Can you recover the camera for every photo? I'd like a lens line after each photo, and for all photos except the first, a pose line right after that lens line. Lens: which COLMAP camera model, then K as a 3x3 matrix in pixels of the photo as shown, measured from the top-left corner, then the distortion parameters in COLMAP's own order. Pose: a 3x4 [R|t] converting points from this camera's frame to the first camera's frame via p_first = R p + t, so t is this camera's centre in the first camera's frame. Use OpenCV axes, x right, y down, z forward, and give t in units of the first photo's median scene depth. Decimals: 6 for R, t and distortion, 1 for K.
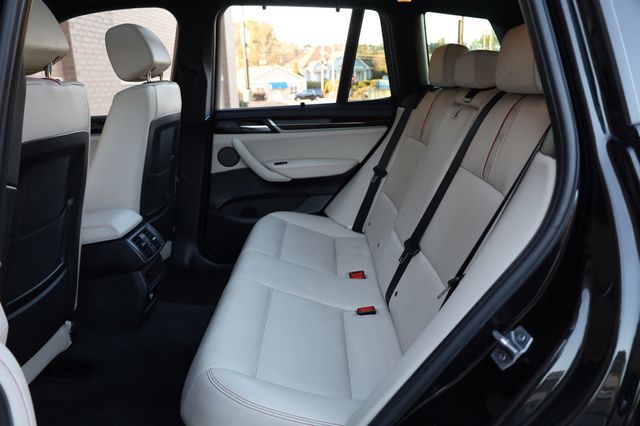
lens RADIAL K [[499.2, 0, 319.2], [0, 499.2, 213.6], [0, 0, 1]] dist [-0.007099, -0.003743]
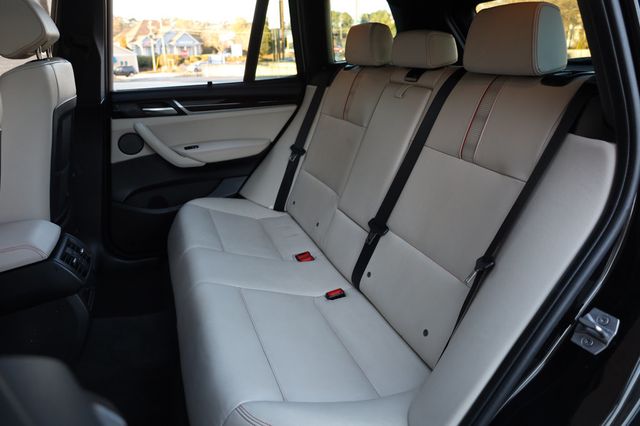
lens RADIAL K [[445.5, 0, 319.8], [0, 445.5, 212.5], [0, 0, 1]] dist [-0.002097, -0.002905]
pose [[0.935269, -0.110357, 0.336292, -0.151885], [0.083755, 0.992169, 0.092656, -0.037682], [-0.343884, -0.058492, 0.937189, 0.124598]]
